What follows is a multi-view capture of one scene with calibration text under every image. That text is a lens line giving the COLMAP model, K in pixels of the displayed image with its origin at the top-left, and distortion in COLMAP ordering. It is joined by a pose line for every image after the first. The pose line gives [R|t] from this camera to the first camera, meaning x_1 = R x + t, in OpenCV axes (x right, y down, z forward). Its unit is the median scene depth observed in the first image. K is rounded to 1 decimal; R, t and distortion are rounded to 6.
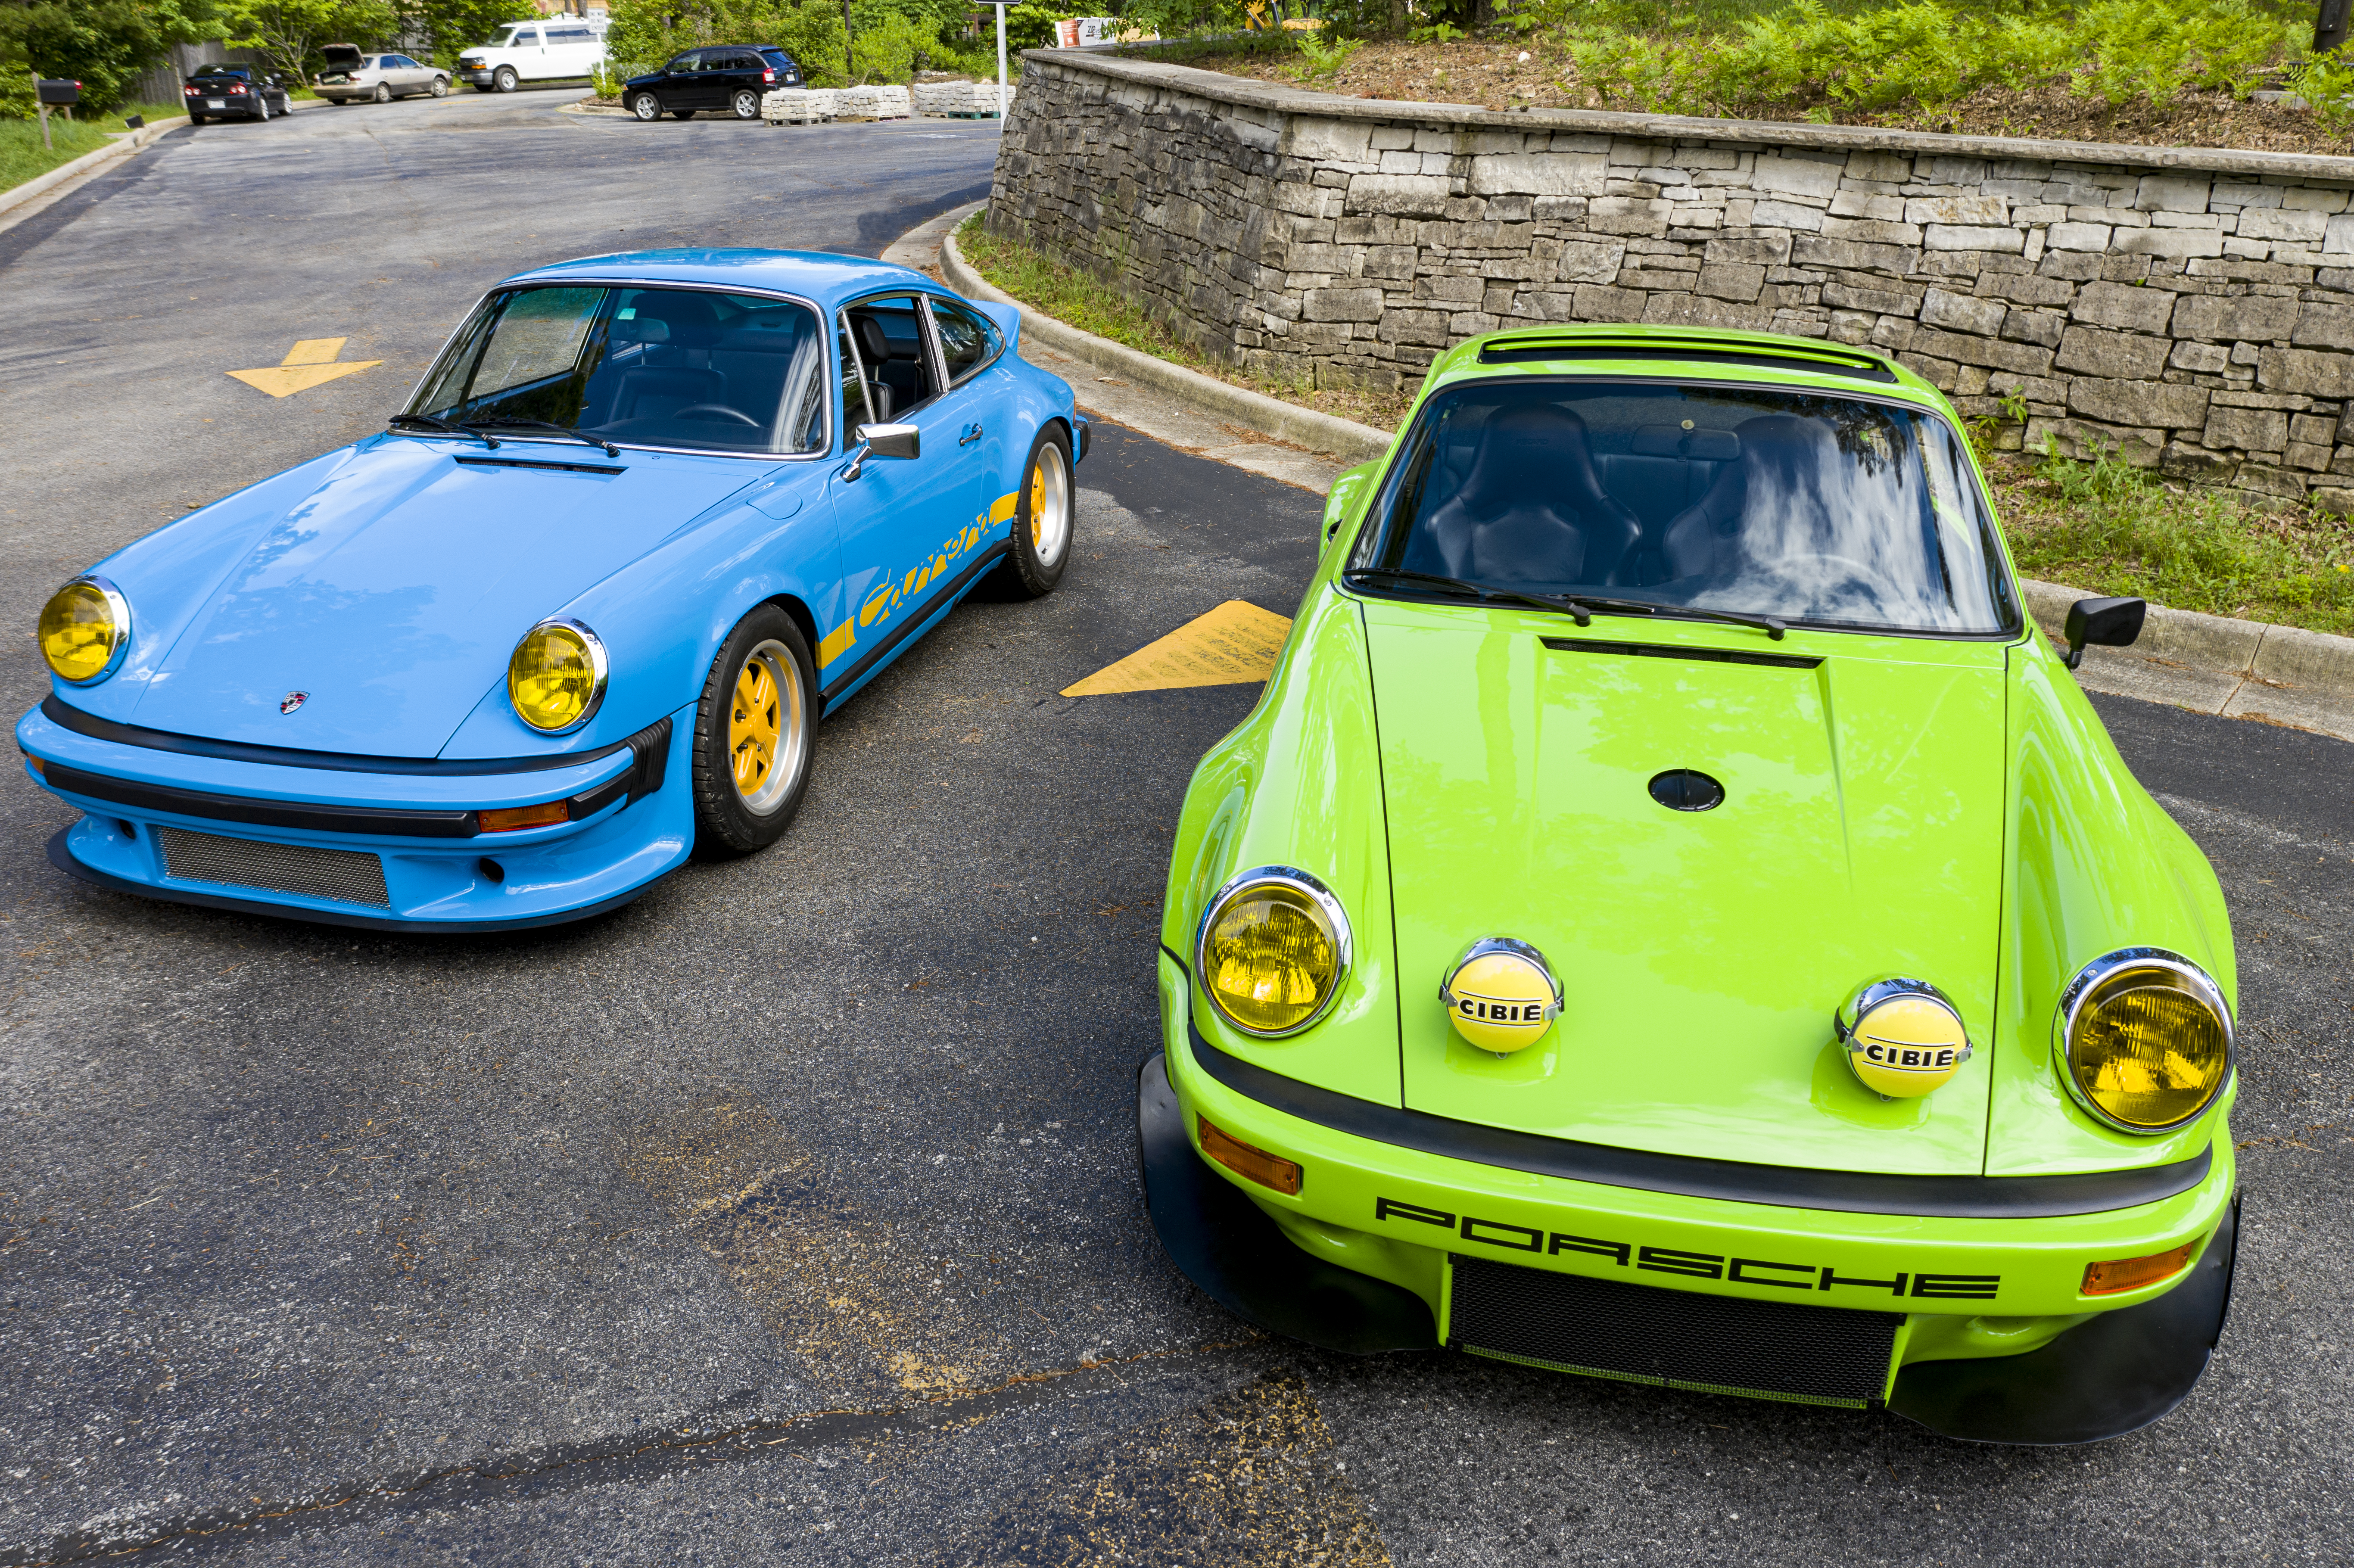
lens RADIAL K [[1853.6, 0, 1165.6], [0, 1853.6, 779.1], [0, 0, 1]] dist [-0.003931, -0.013510]
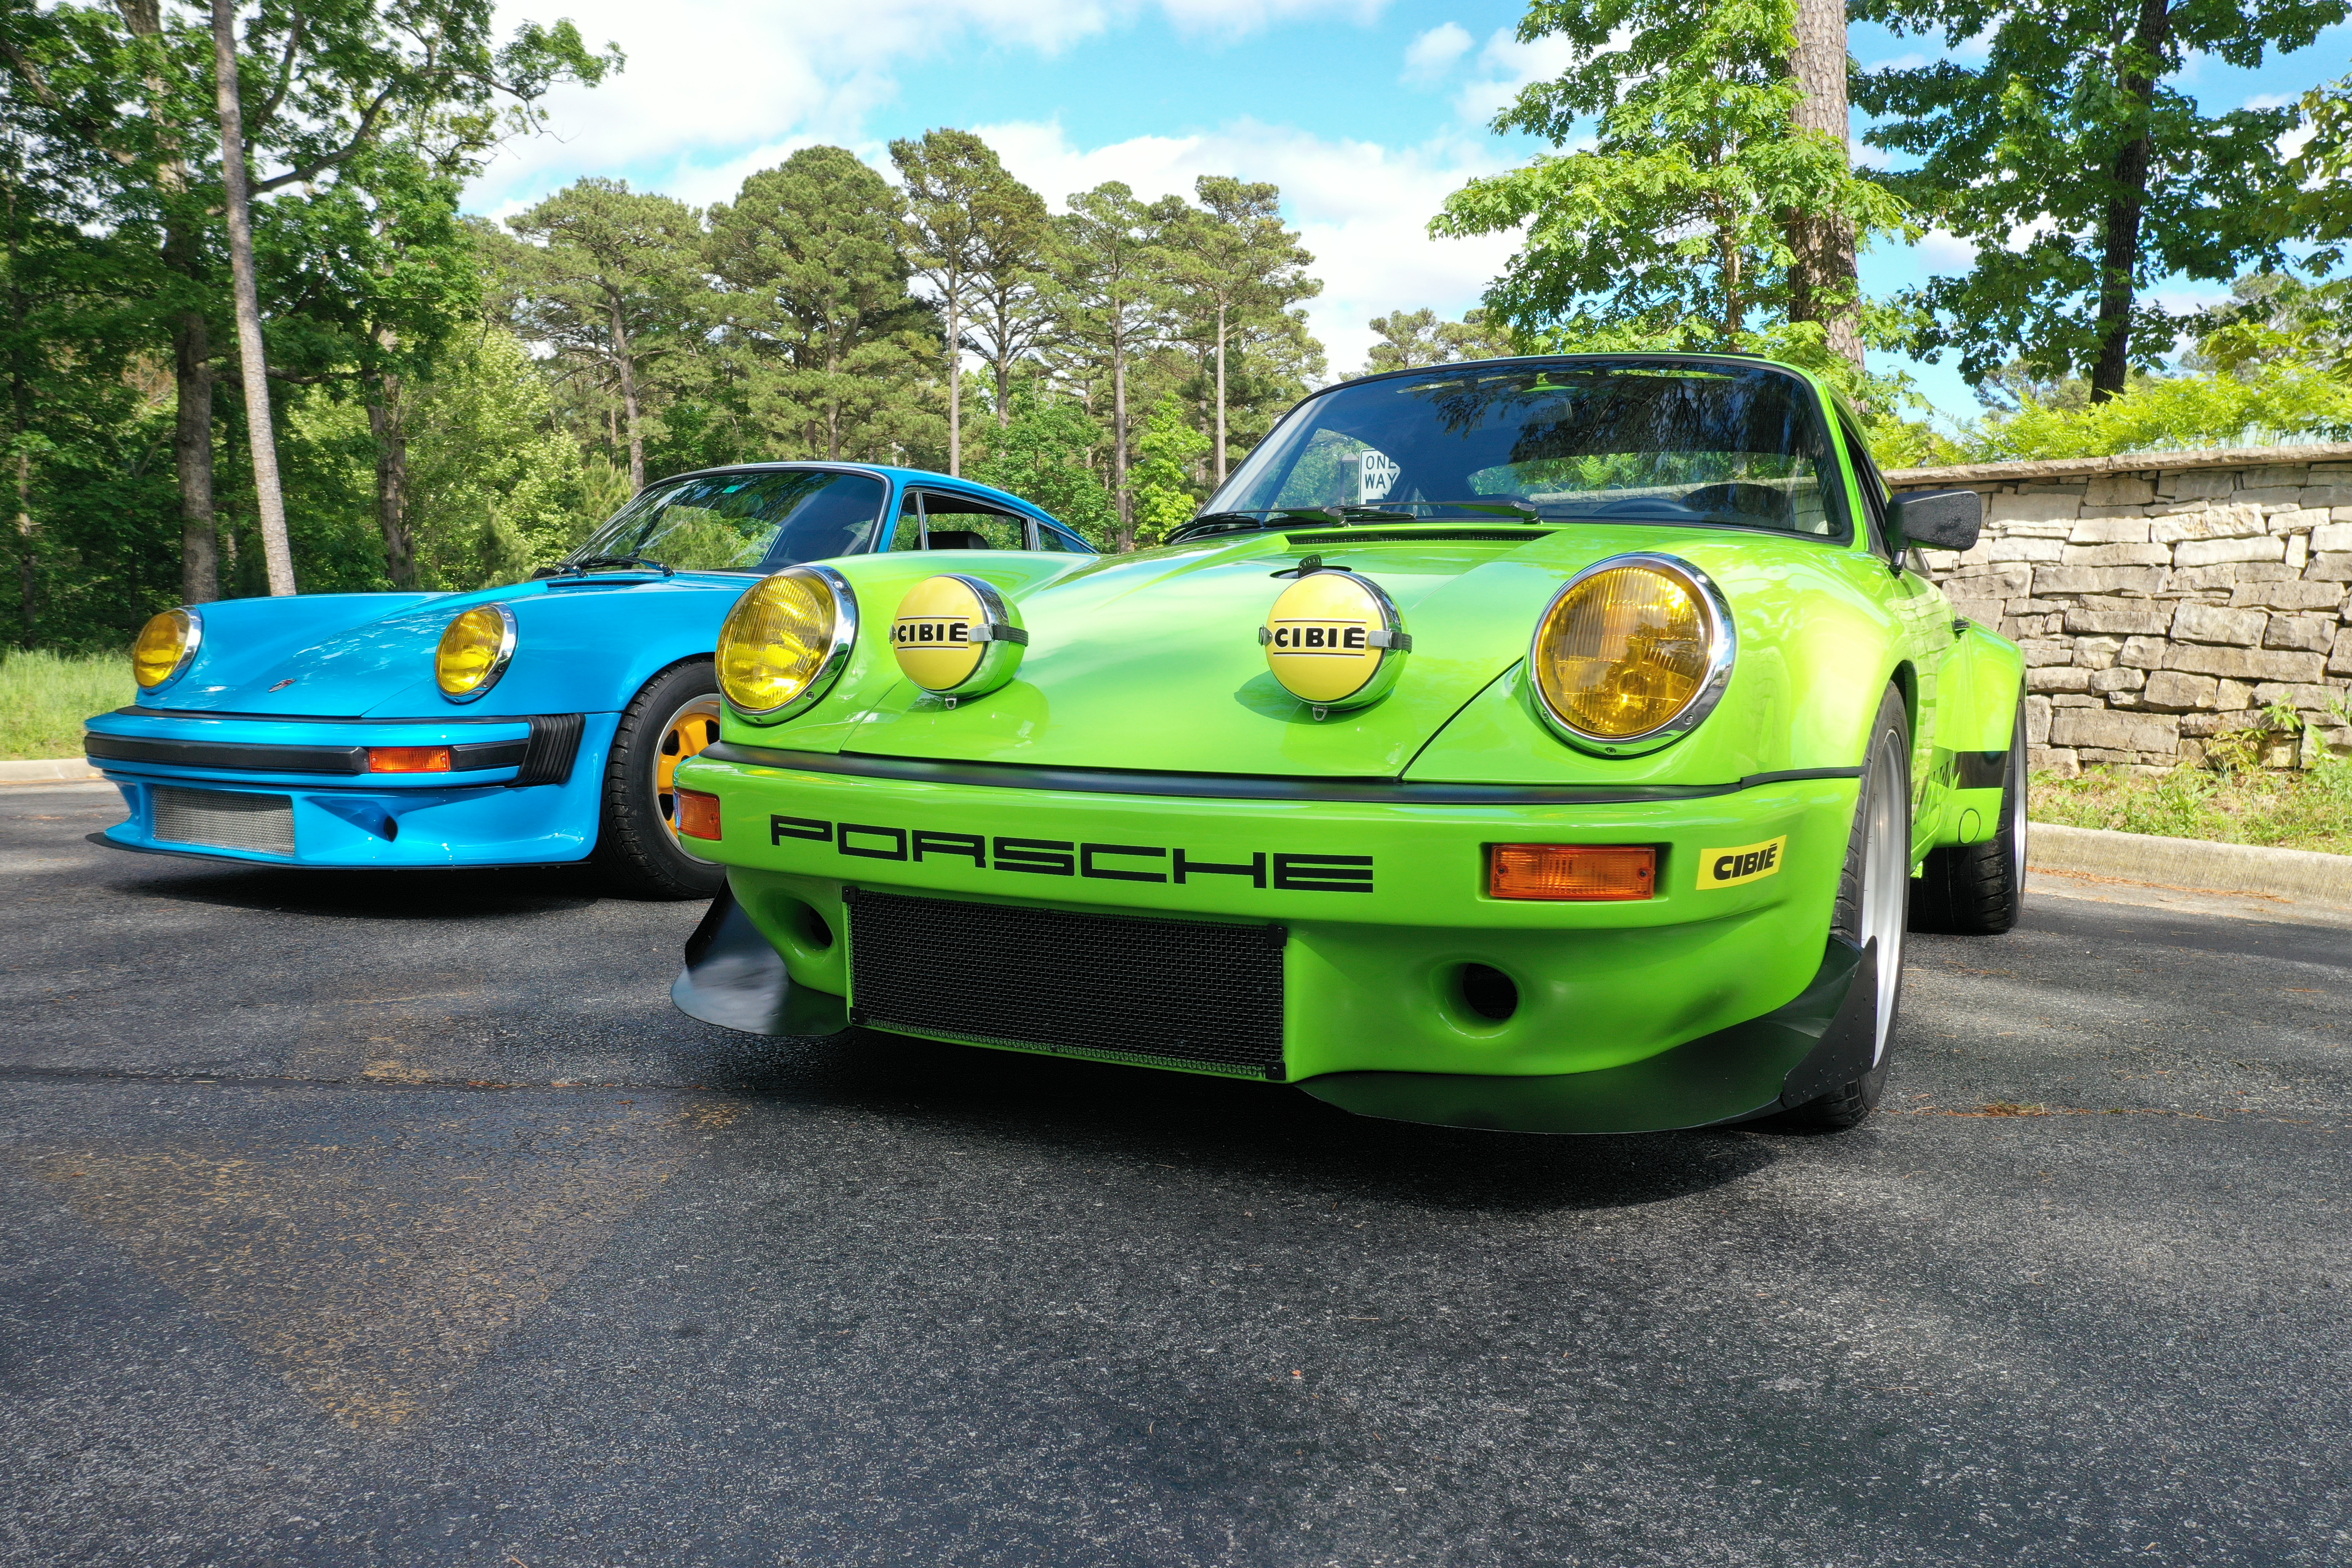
lens RADIAL K [[1852.2, 0, 1159.4], [0, 1852.2, 793.7], [0, 0, 1]] dist [-0.003931, -0.013510]
pose [[0.959925, 0.026452, -0.279006, 0.189364], [-0.114576, 0.945580, -0.304551, 0.161434], [0.255767, 0.324313, 0.910716, 0.072853]]
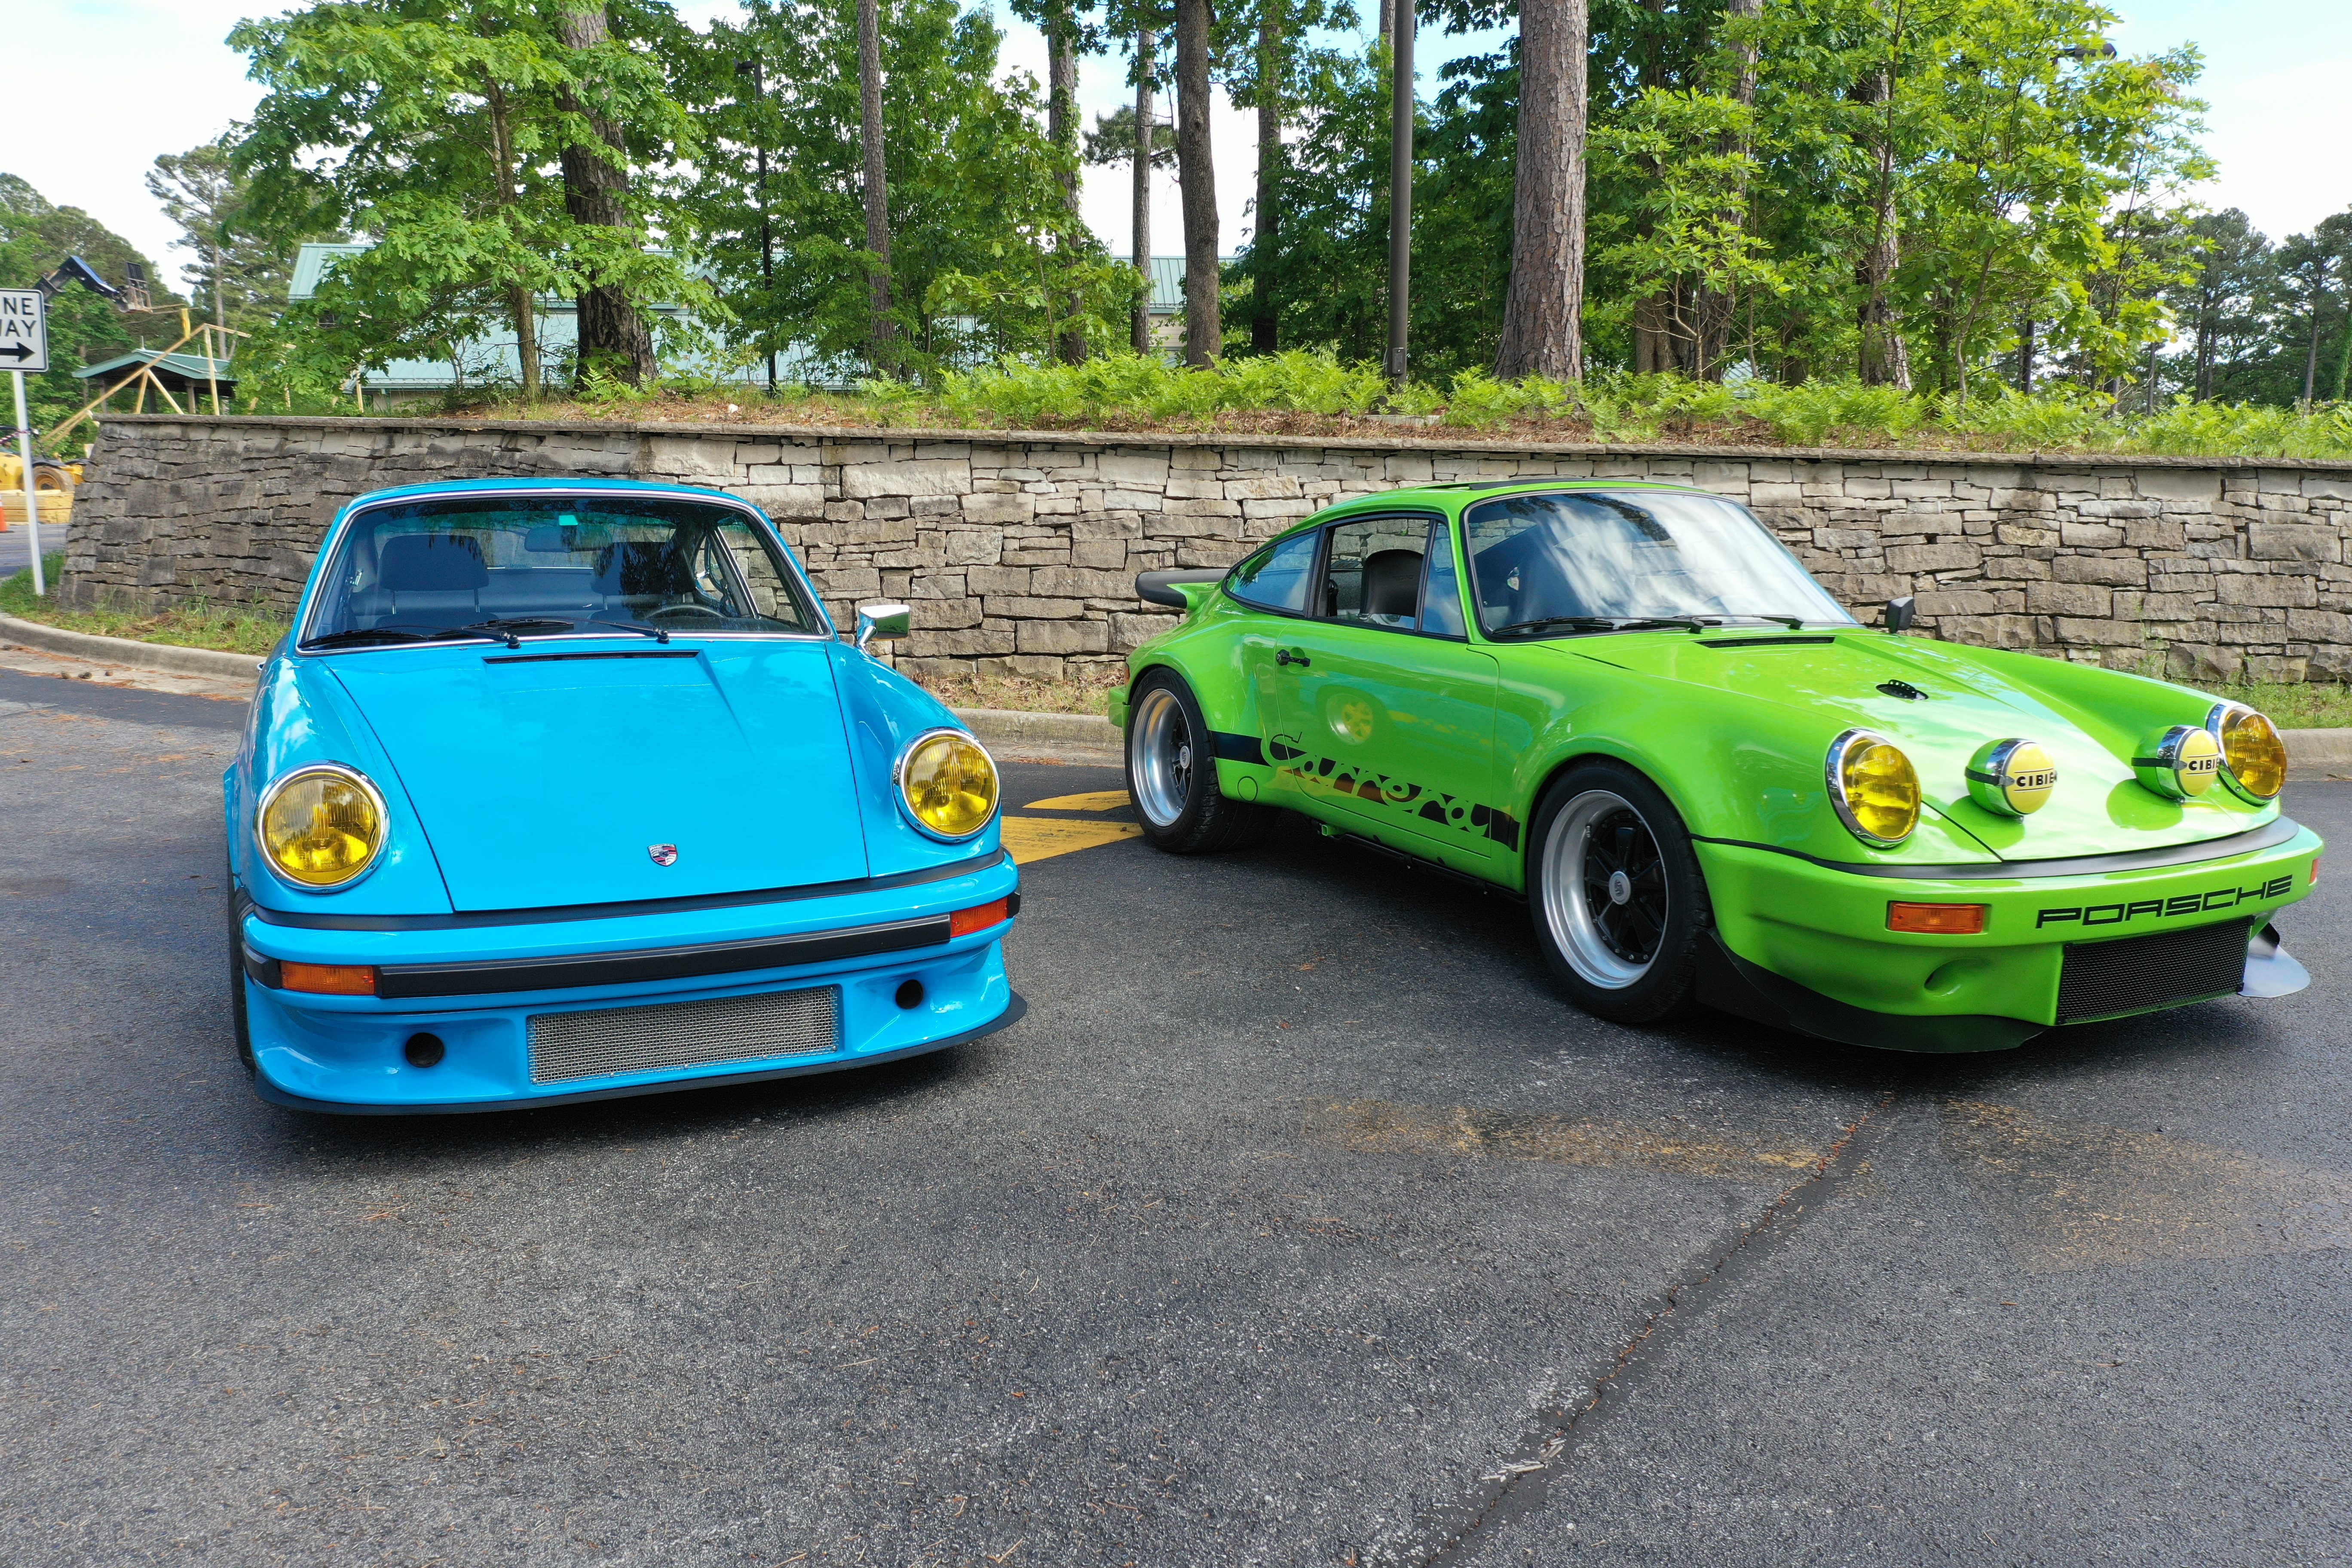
lens RADIAL K [[1852.2, 0, 1170.1], [0, 1852.2, 771.7], [0, 0, 1]] dist [-0.003931, -0.013510]
pose [[0.785461, -0.100788, 0.610650, -0.440749], [0.237611, 0.960149, -0.147158, 0.059090], [-0.571483, 0.260684, 0.778108, 0.081062]]
